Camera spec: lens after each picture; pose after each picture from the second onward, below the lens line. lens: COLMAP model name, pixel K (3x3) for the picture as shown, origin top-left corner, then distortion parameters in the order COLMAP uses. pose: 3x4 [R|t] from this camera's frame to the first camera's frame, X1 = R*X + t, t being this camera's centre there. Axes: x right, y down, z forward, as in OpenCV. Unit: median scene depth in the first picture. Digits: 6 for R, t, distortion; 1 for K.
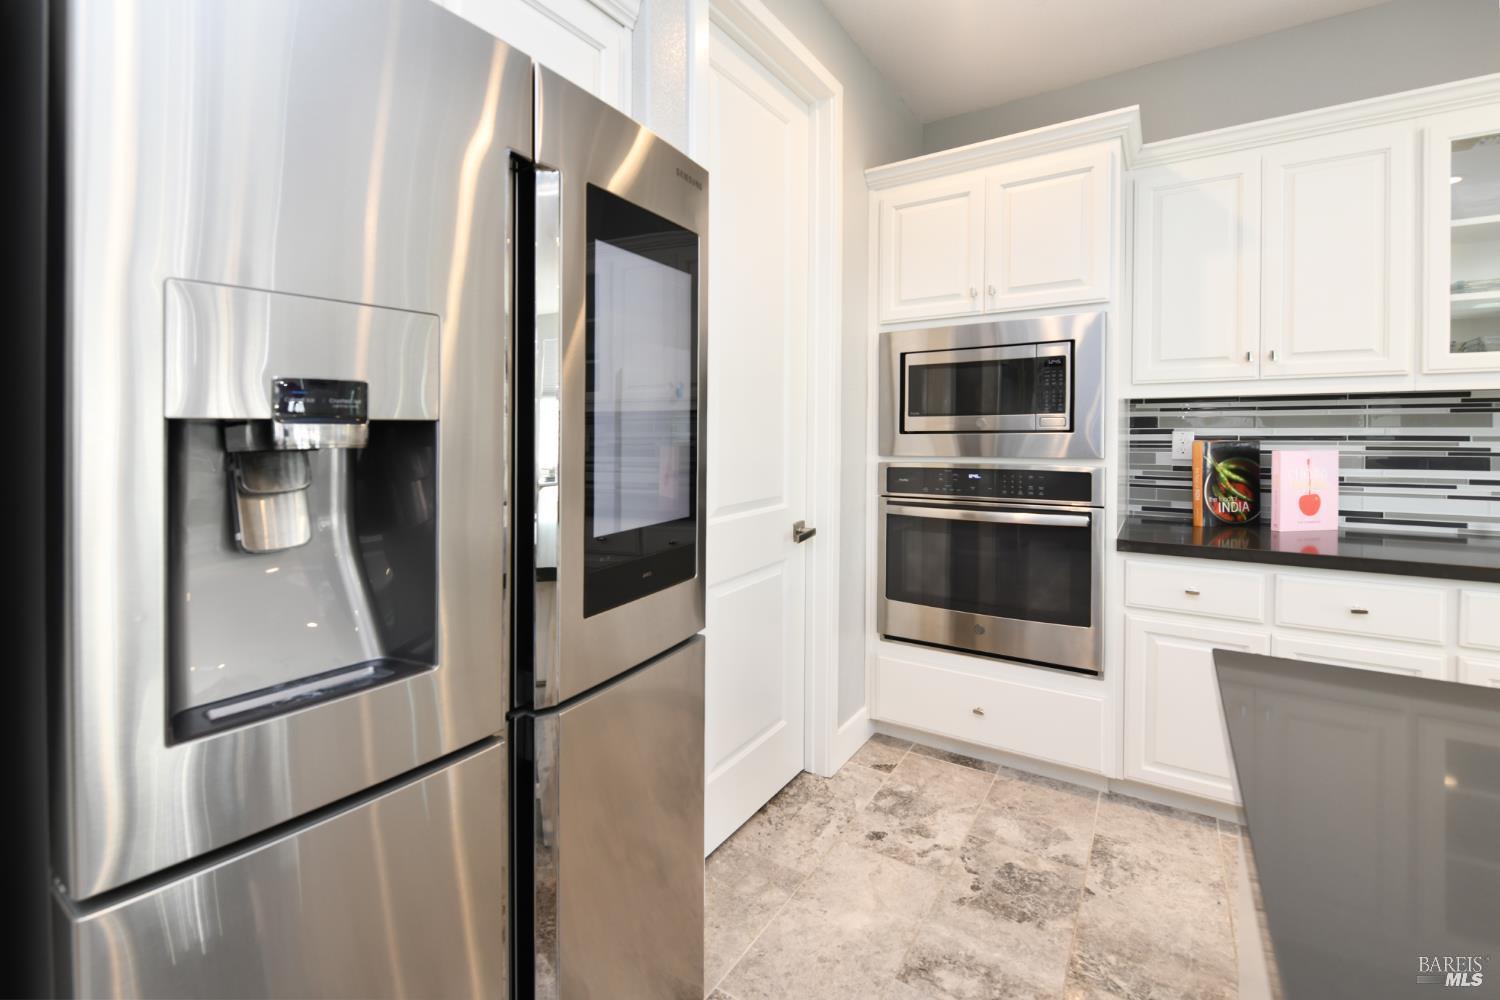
lens RADIAL K [[661.0, 0, 704.2], [0, 661.0, 454.1], [0, 0, 1]] dist [-0.009735, -0.001288]
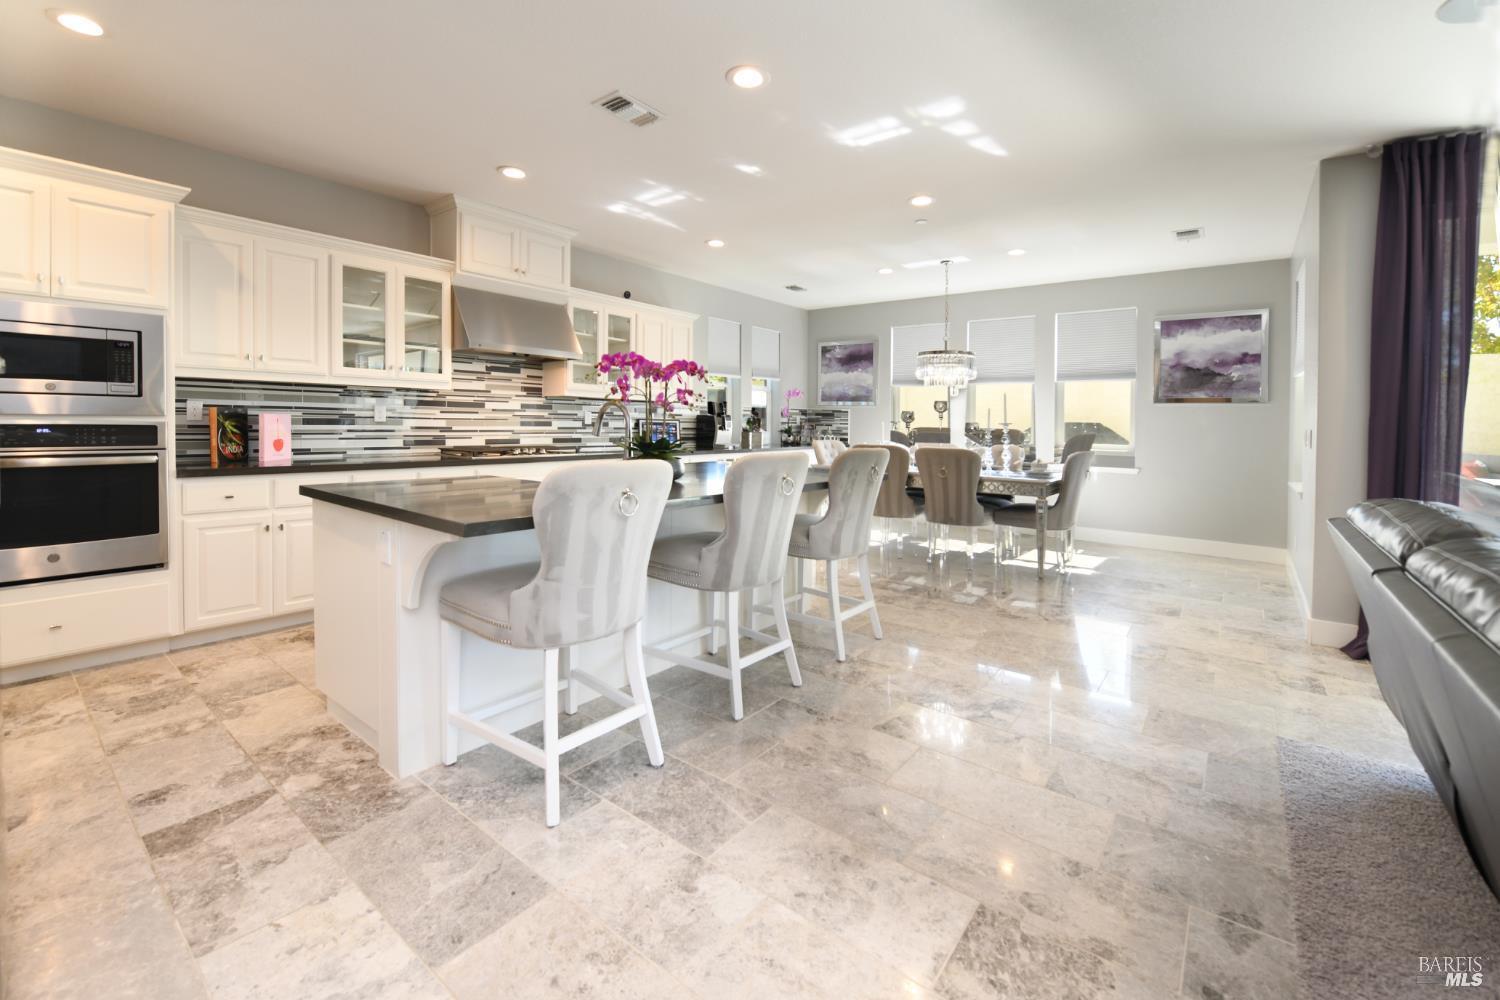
lens RADIAL K [[632.7, 0, 772.5], [0, 632.7, 431.4], [0, 0, 1]] dist [-0.010257, -0.002470]
pose [[0.036753, -0.005570, 0.999309, -0.720990], [0.023110, 0.999722, 0.004723, 0.064898], [-0.999057, 0.022920, 0.036872, -0.390132]]
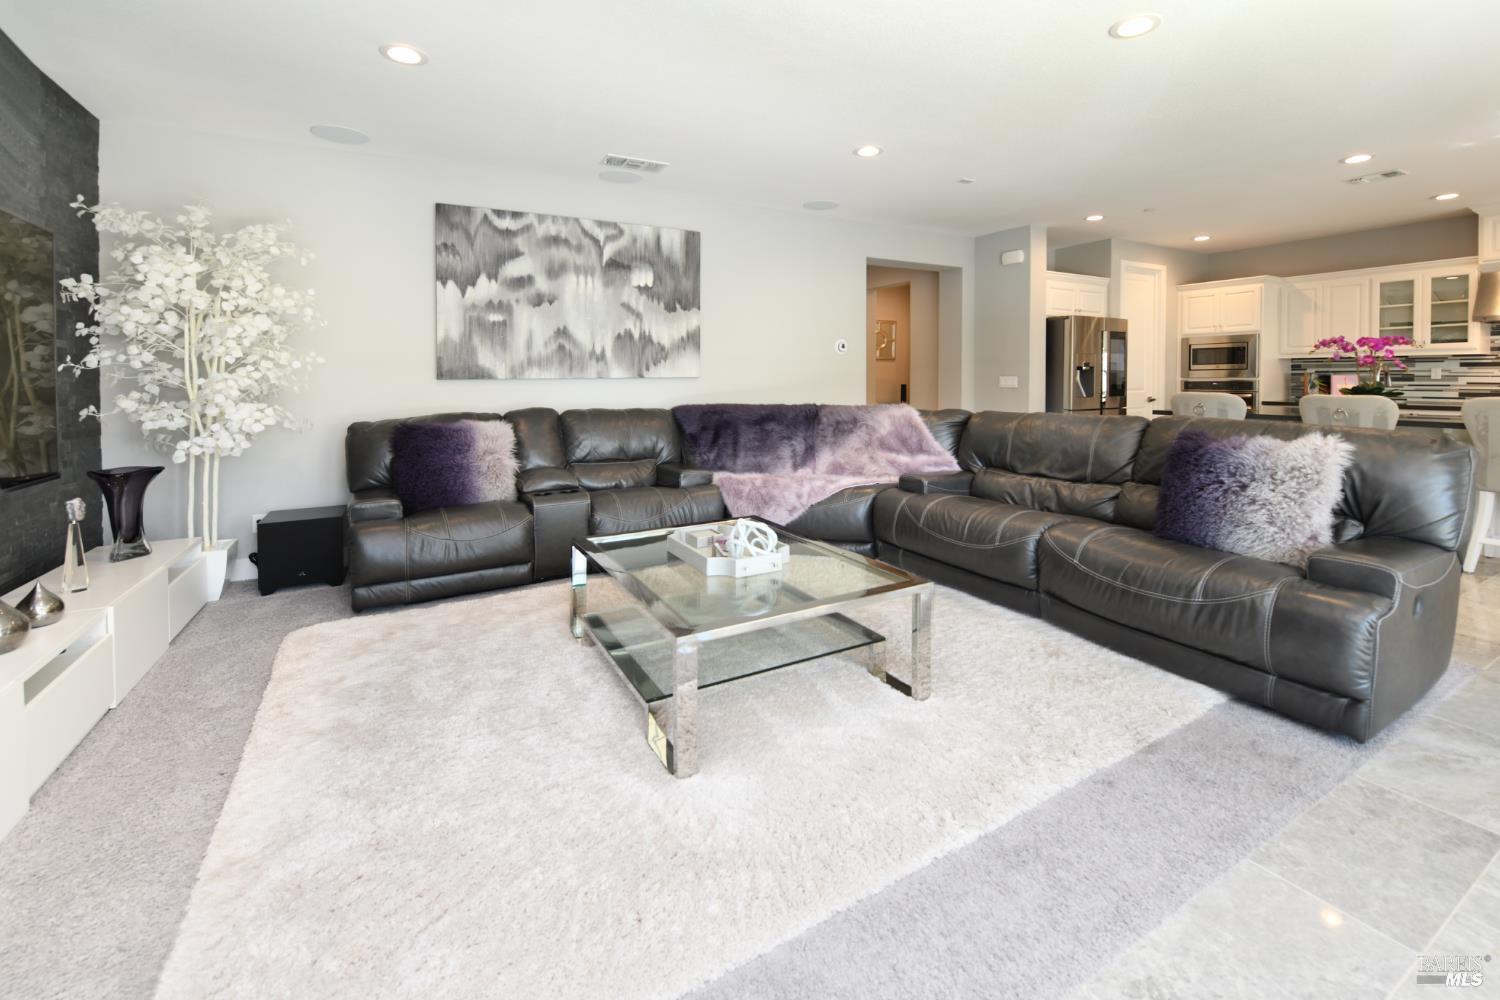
lens RADIAL K [[632.7, 0, 716.8], [0, 632.7, 391.6], [0, 0, 1]] dist [-0.010257, -0.002470]
pose [[0.896501, 0.013190, -0.442846, -0.441832], [-0.021262, 0.999686, -0.013266, 0.178217], [0.442532, 0.021309, 0.896500, -3.034750]]
